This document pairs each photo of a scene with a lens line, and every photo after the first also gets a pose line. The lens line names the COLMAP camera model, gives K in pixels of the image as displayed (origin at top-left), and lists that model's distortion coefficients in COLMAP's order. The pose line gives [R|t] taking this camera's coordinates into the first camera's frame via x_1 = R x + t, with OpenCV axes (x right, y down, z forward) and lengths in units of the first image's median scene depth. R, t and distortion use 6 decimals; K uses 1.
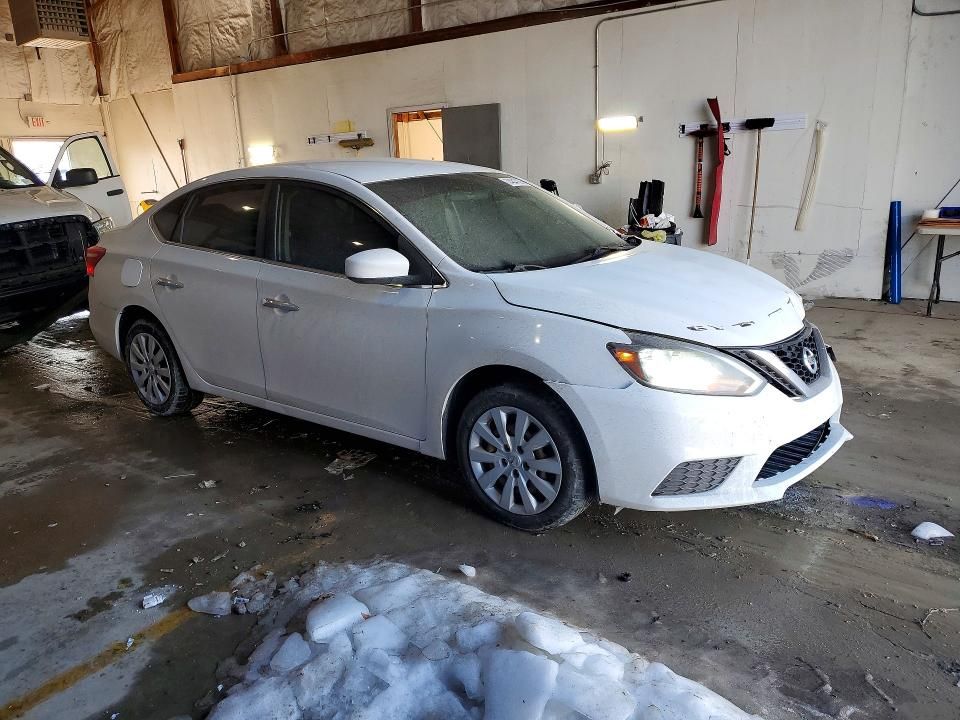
lens RADIAL K [[757.1, 0, 480.0], [0, 757.1, 360.0], [0, 0, 1]] dist [0.065148, 0.006794]
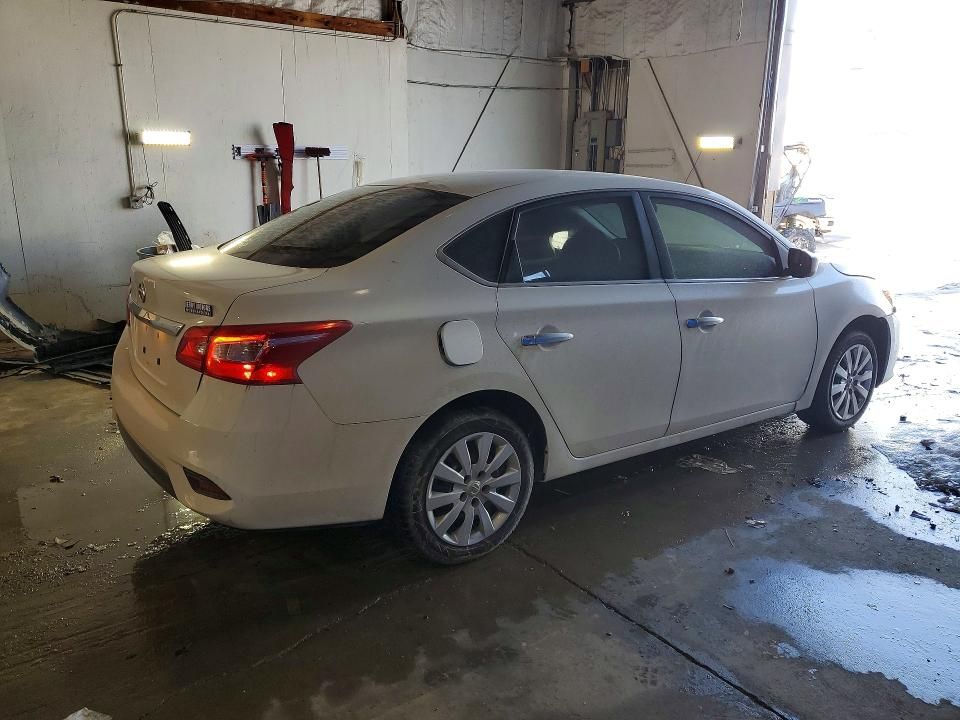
lens RADIAL K [[757.1, 0, 480.0], [0, 757.1, 360.0], [0, 0, 1]] dist [0.065148, 0.006794]
pose [[0.377123, -0.189744, 0.906519, -0.760282], [0.227352, 0.967806, 0.107991, -0.122140], [-0.897825, 0.165373, 0.408120, 0.552411]]
